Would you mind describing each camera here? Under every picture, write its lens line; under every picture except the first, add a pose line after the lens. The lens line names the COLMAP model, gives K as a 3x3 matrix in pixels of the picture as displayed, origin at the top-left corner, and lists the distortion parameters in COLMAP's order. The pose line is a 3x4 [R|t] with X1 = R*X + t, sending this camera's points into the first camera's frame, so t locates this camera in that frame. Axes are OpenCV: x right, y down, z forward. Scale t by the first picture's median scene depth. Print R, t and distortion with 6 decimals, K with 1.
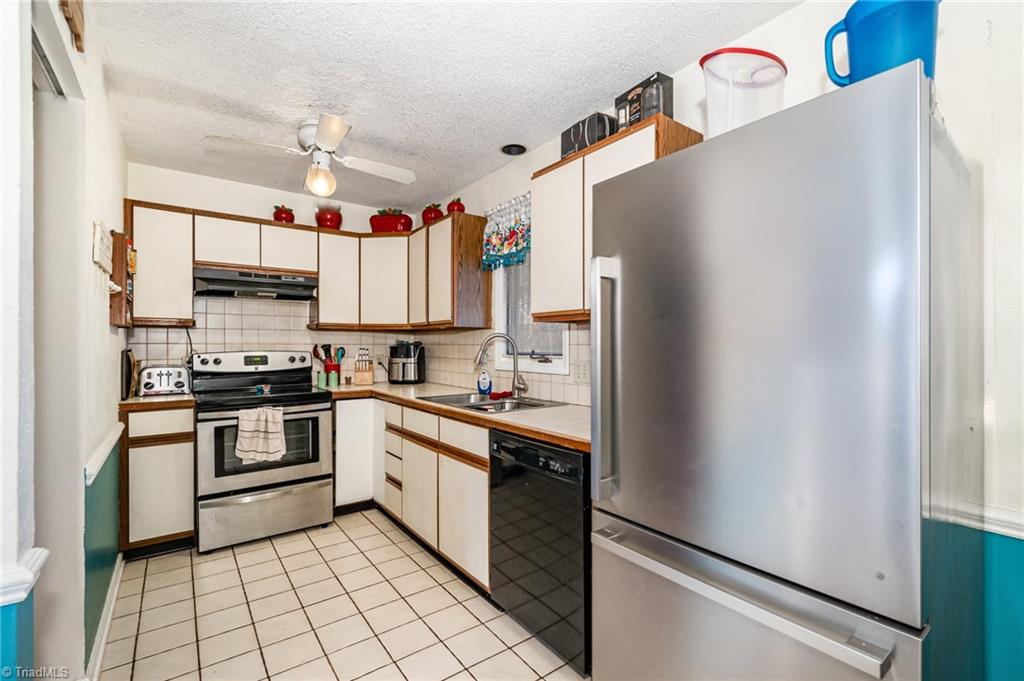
lens RADIAL K [[457.3, 0, 515.1], [0, 457.3, 344.7], [0, 0, 1]] dist [-0.003308, -0.000729]
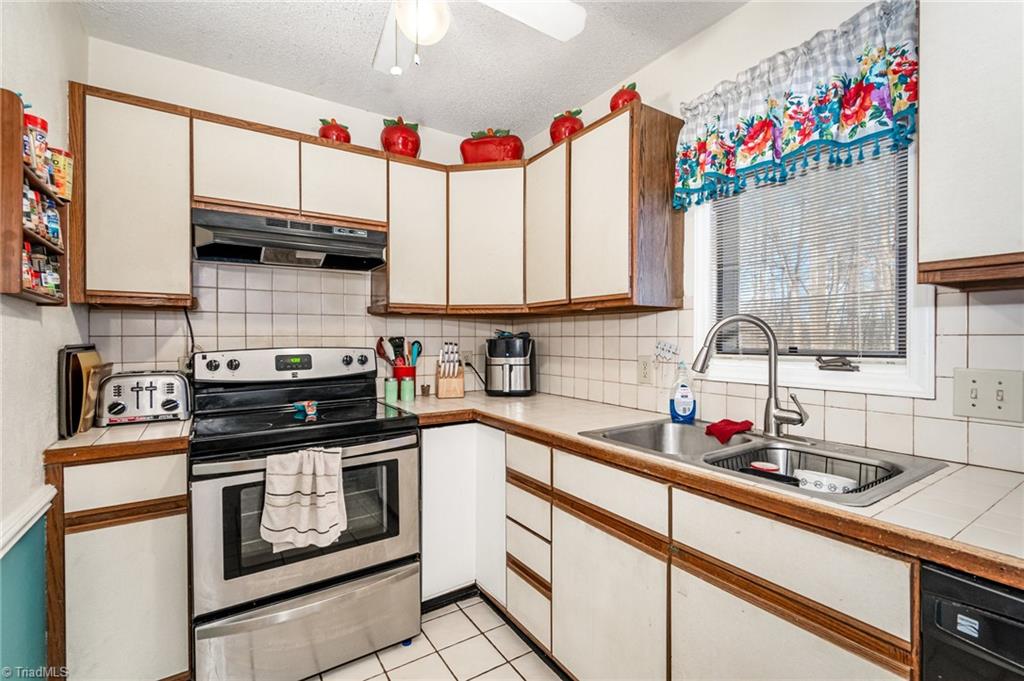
lens RADIAL K [[457.3, 0, 510.2], [0, 457.3, 337.5], [0, 0, 1]] dist [-0.003308, -0.000729]
pose [[0.998211, -0.003317, -0.059692, -0.248271], [0.003380, 0.999994, 0.000952, 0.000335], [0.059688, -0.001152, 0.998216, 0.418300]]
